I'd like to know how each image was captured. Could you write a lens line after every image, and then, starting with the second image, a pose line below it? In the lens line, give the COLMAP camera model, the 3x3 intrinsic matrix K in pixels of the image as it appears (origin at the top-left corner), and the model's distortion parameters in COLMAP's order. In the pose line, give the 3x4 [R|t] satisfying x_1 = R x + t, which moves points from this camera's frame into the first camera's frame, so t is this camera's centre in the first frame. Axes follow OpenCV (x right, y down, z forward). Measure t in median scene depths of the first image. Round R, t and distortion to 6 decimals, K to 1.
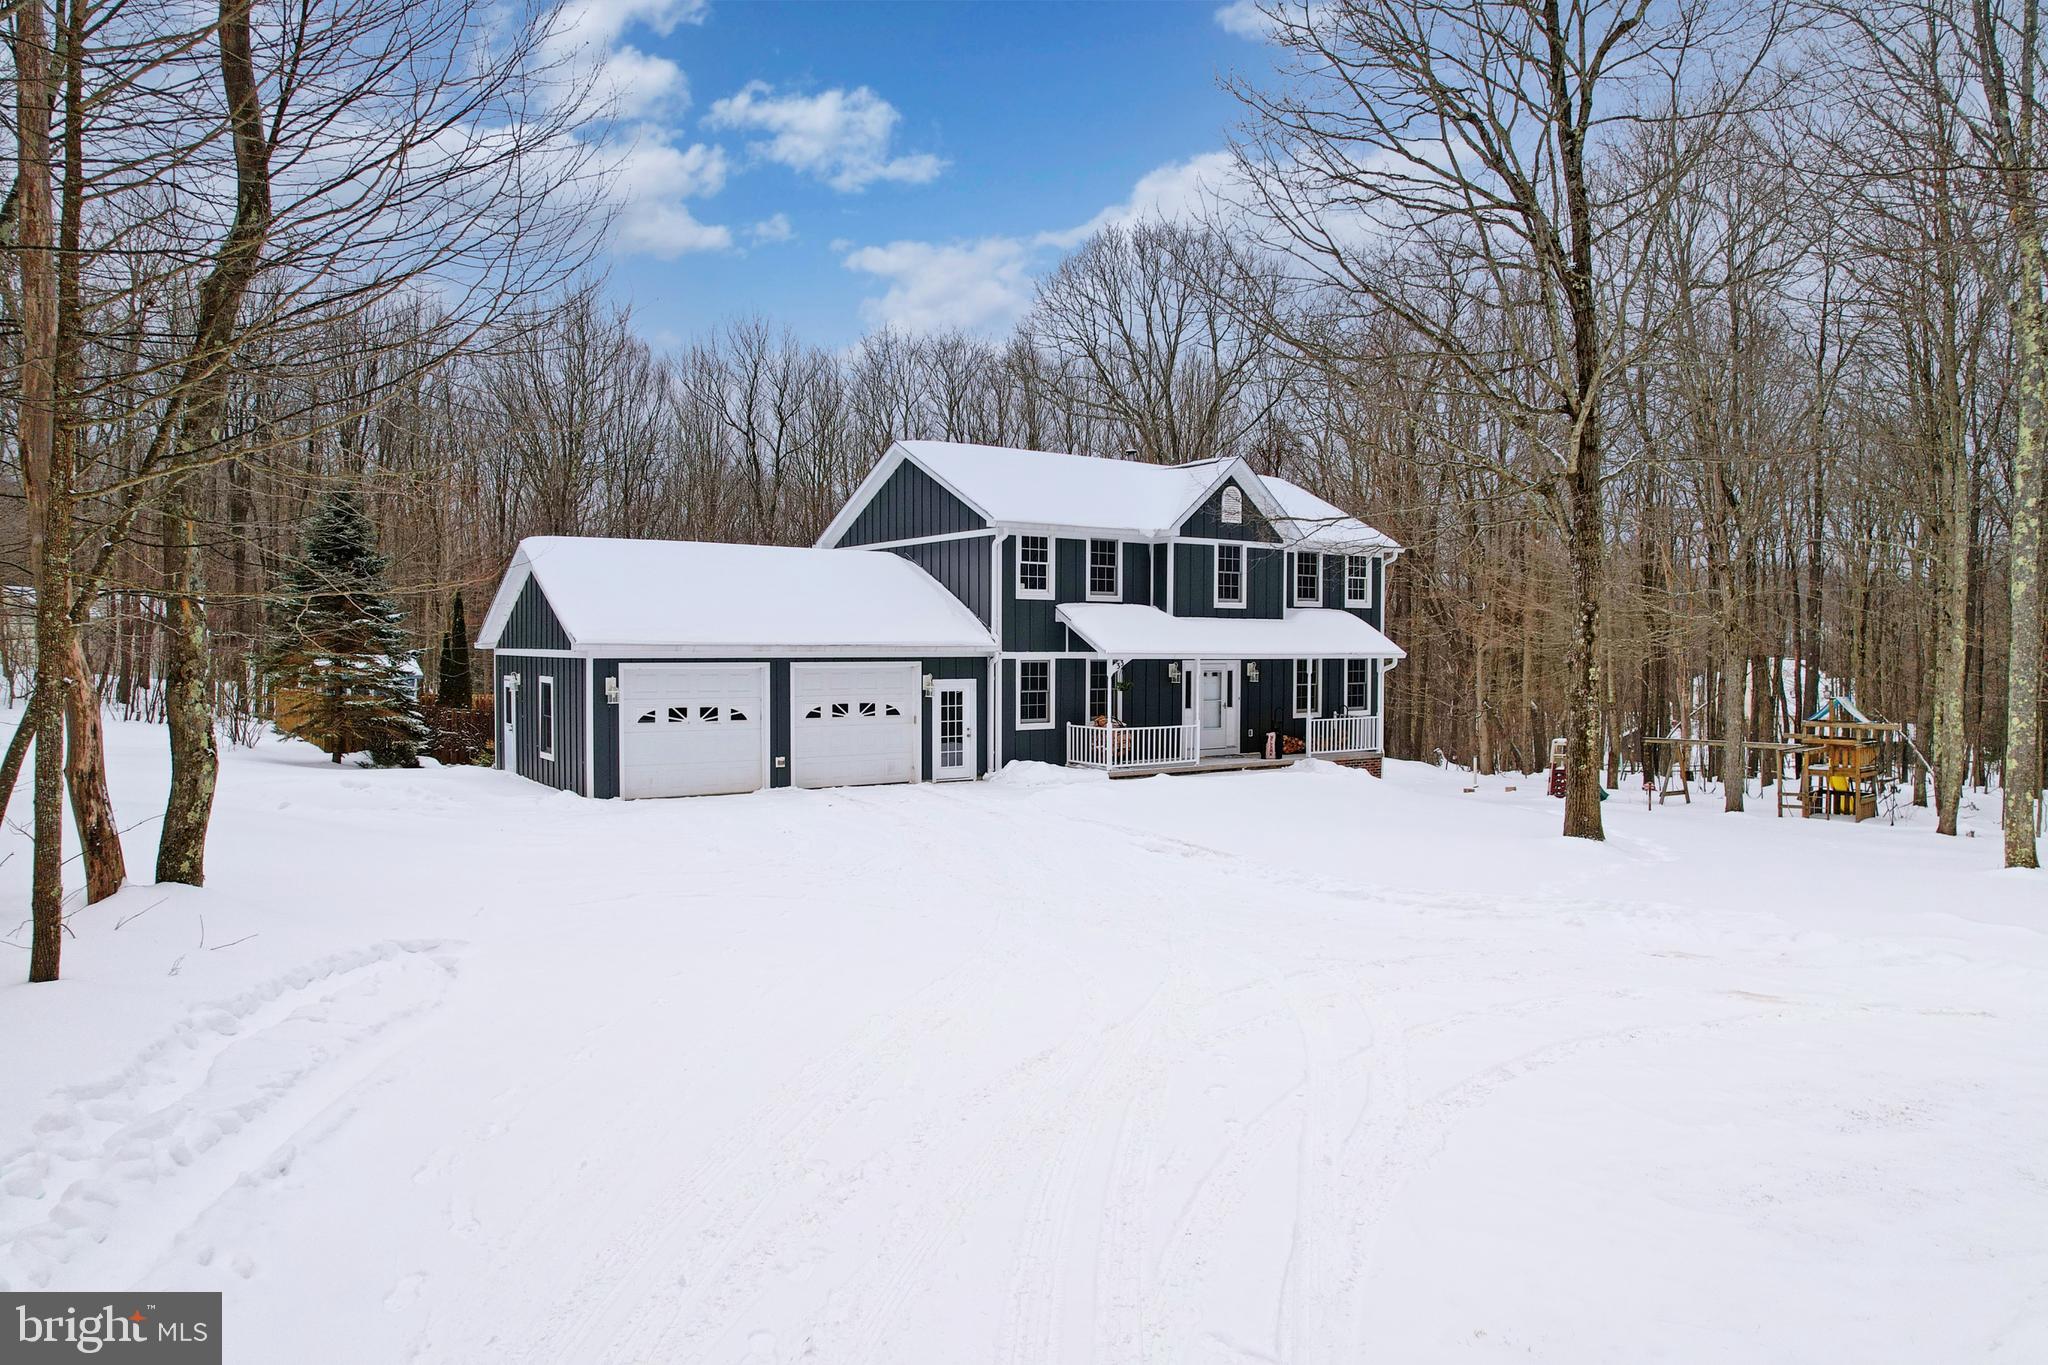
lens RADIAL K [[1306.0, 0, 1024.0], [0, 1306.0, 682.5], [0, 0, 1]] dist [-0.053646, 0.028586]
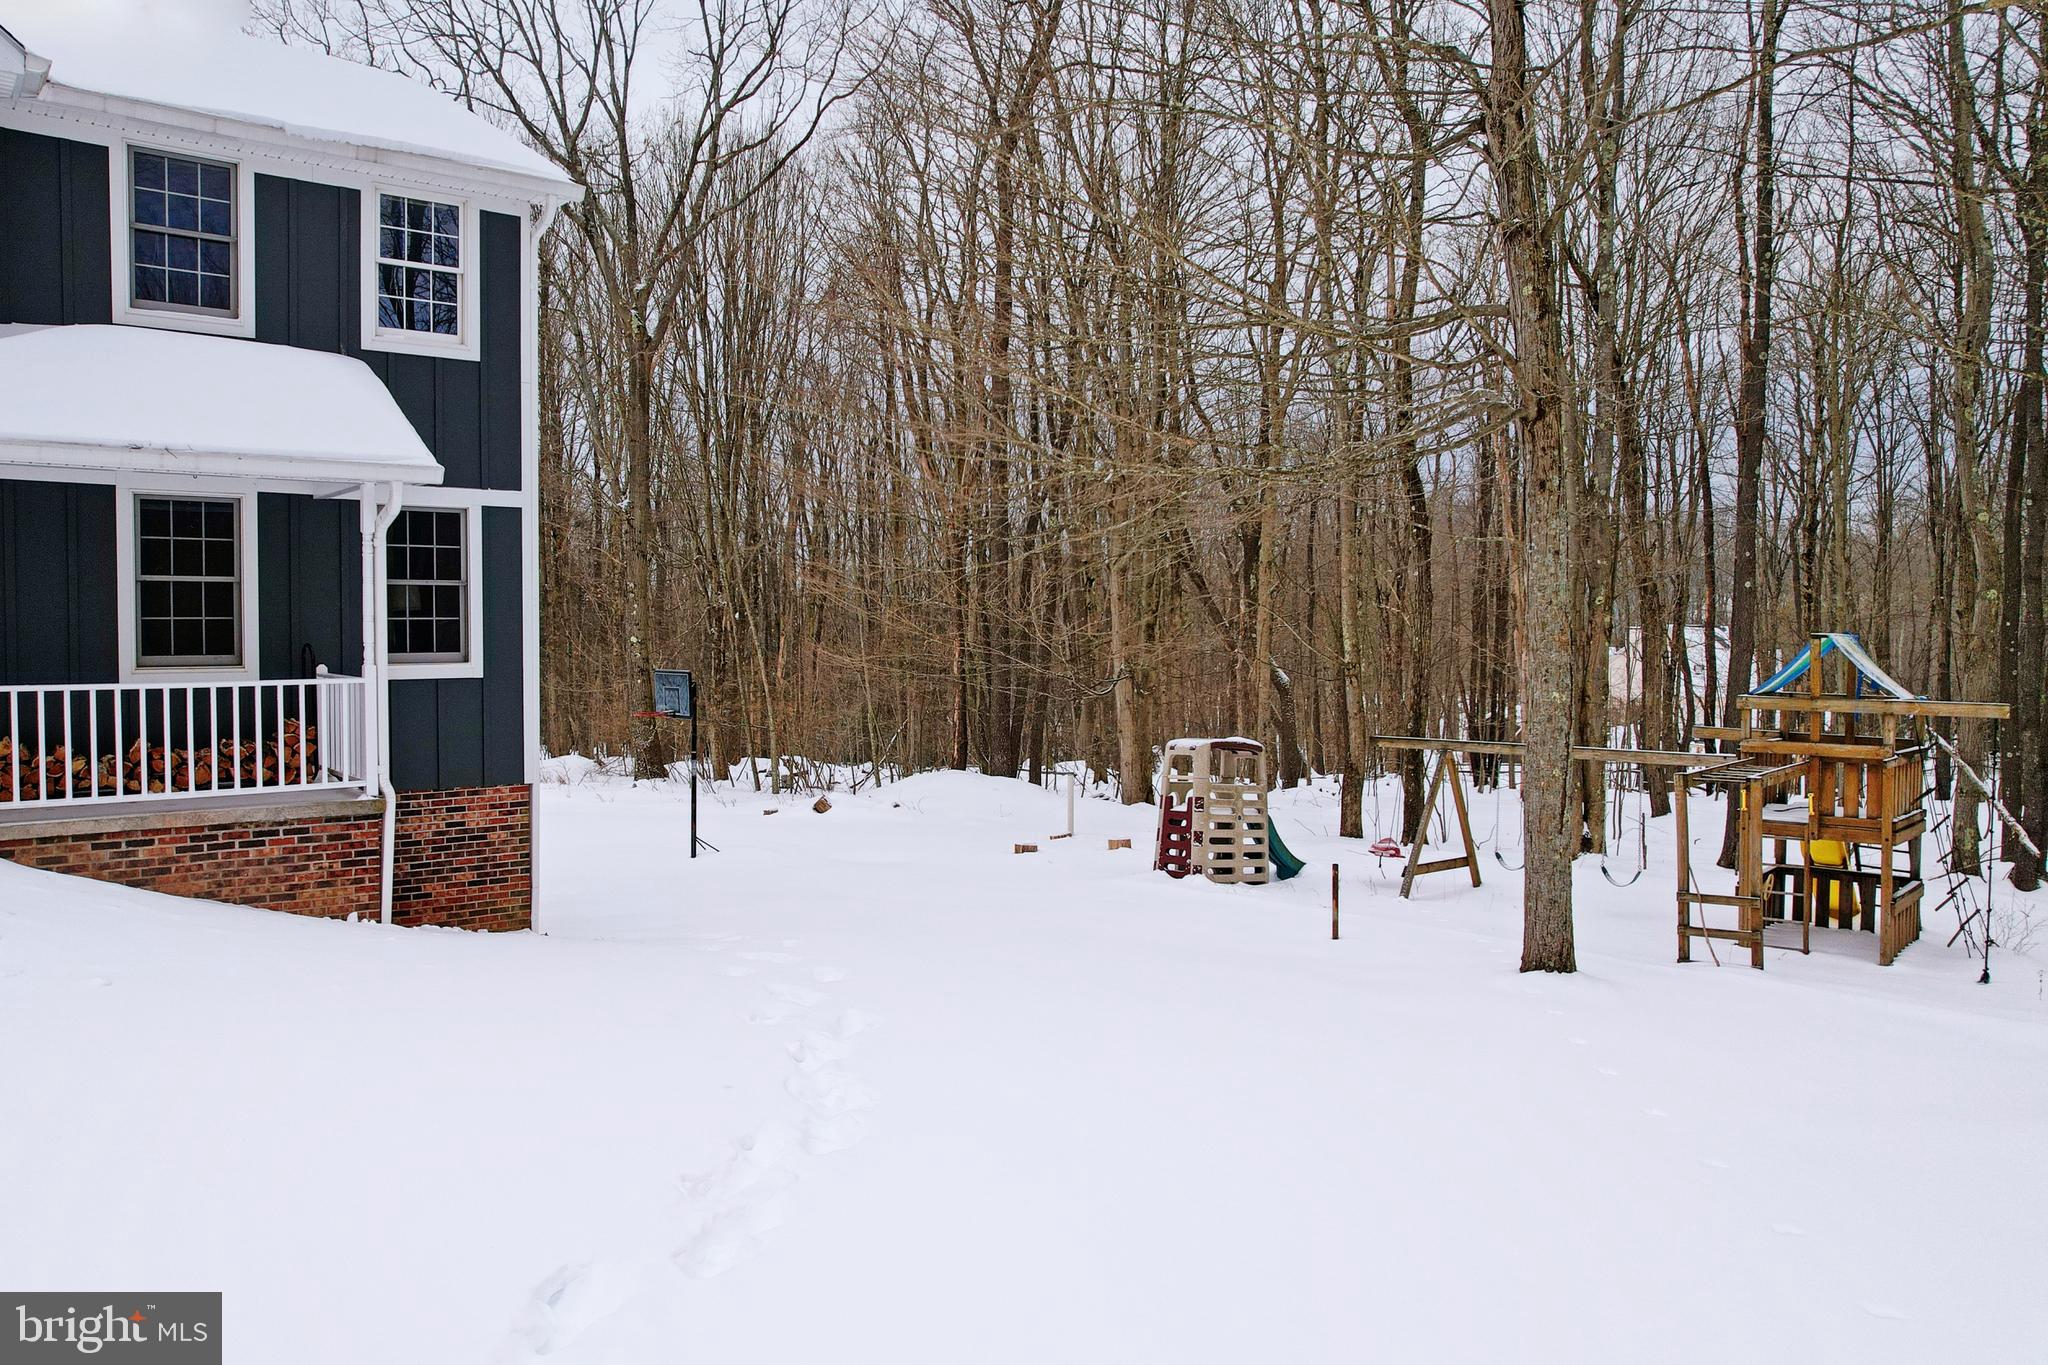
lens RADIAL K [[1417.7, 0, 939.4], [0, 1417.7, 683.3], [0, 0, 1]] dist [-0.049471, 0.004071]
pose [[0.999078, -0.001493, 0.042902, 0.436248], [0.000935, 0.999915, 0.013028, 0.025712], [-0.042917, -0.012975, 0.998994, 0.742639]]
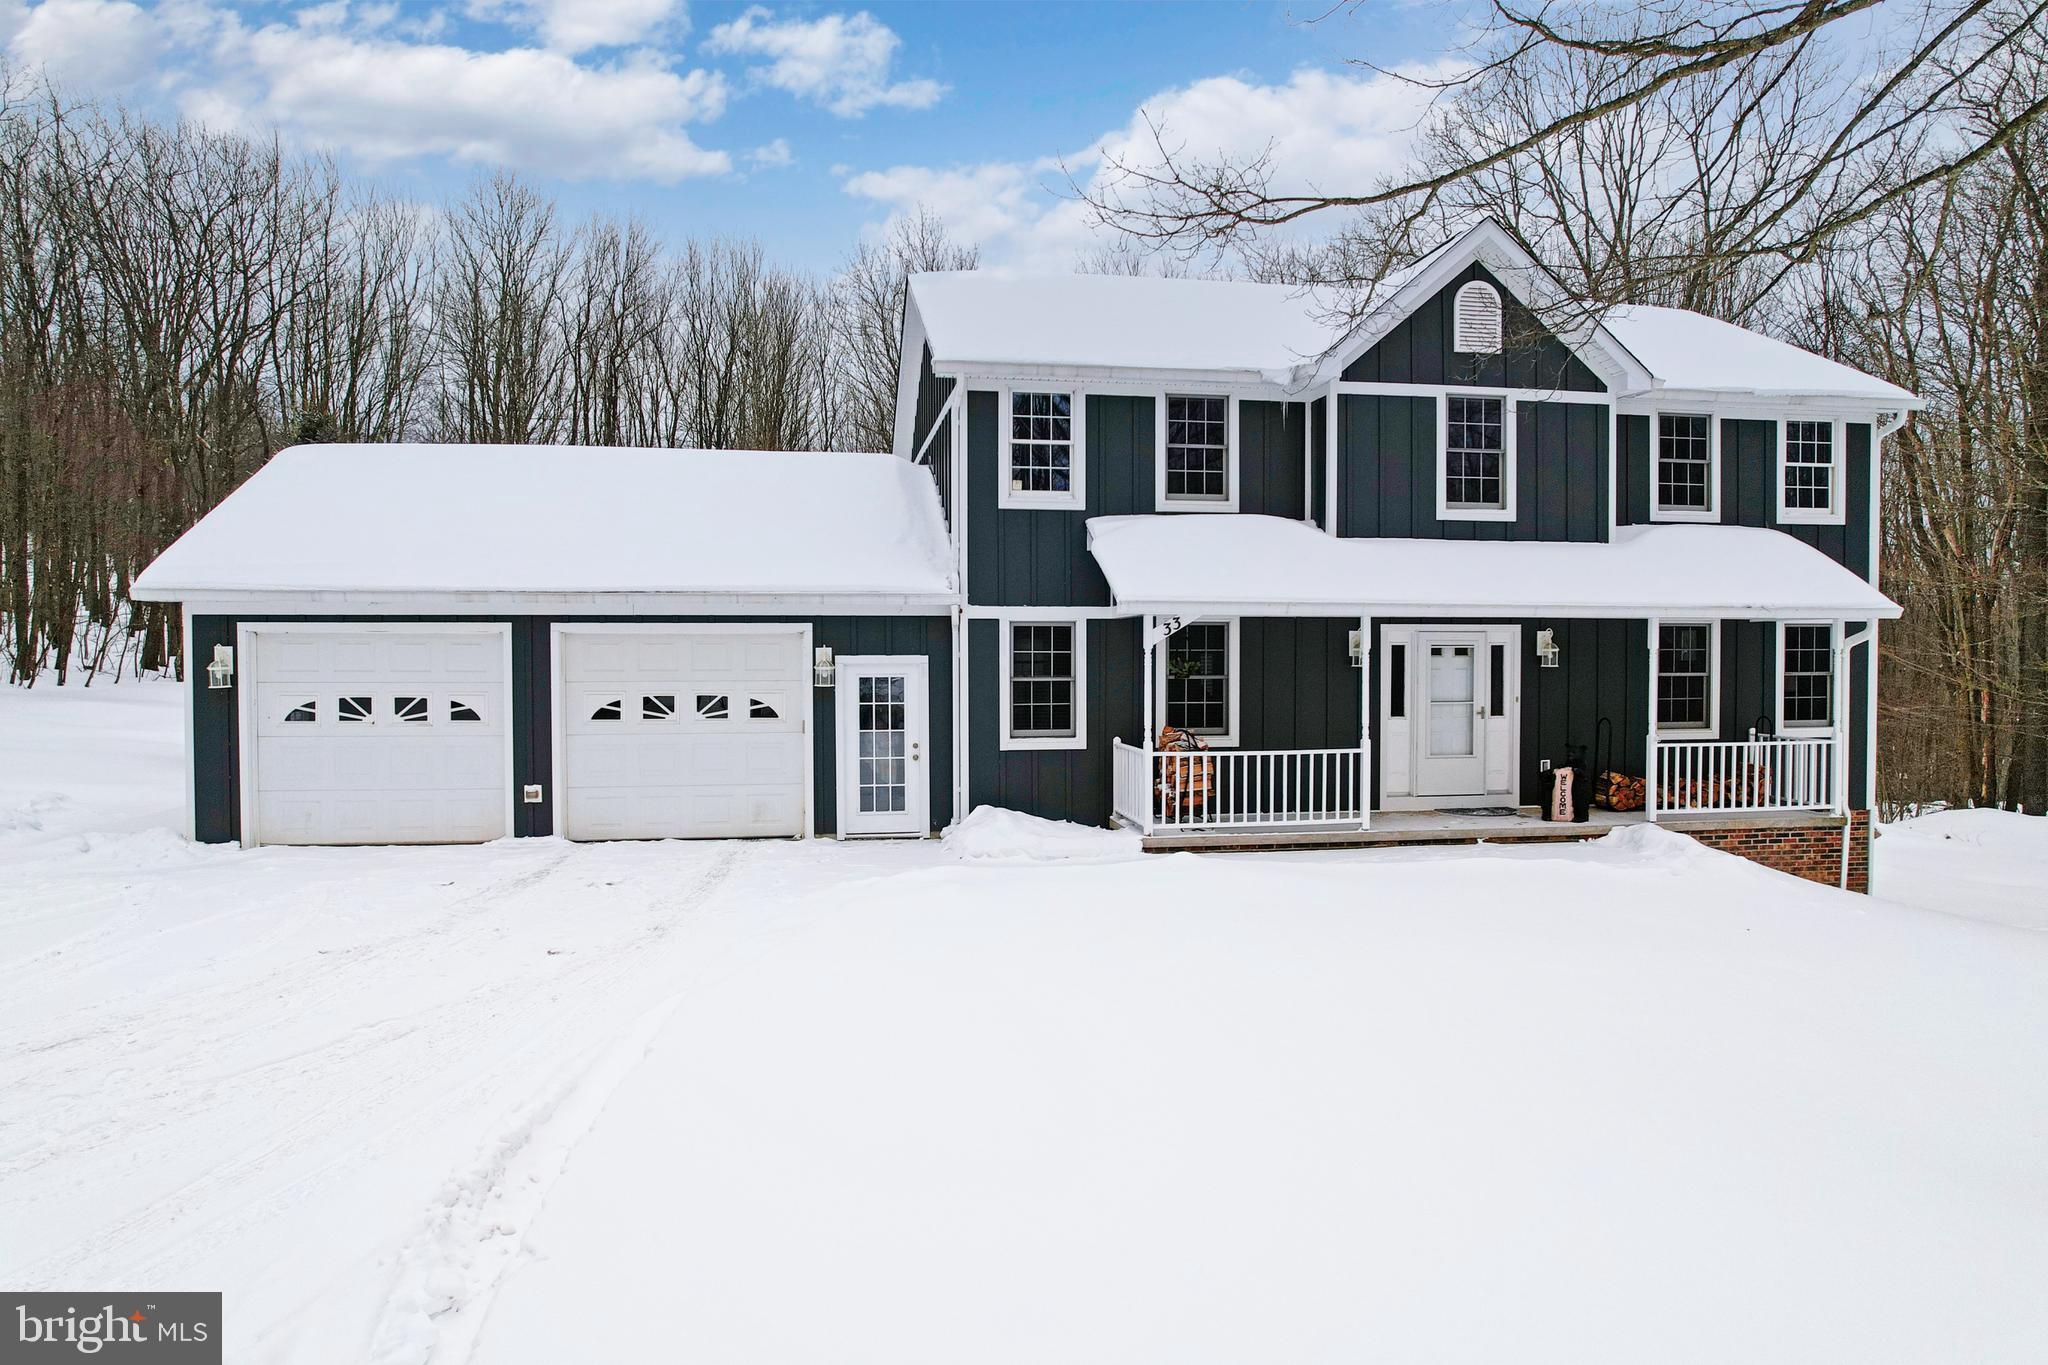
lens RADIAL K [[1306.0, 0, 1024.0], [0, 1306.0, 682.5], [0, 0, 1]] dist [-0.053646, 0.028586]
pose [[0.905576, 0.006983, -0.424127, 0.224662], [-0.008406, 0.999964, -0.001483, 0.008757], [0.424102, 0.004908, 0.905601, 0.491753]]
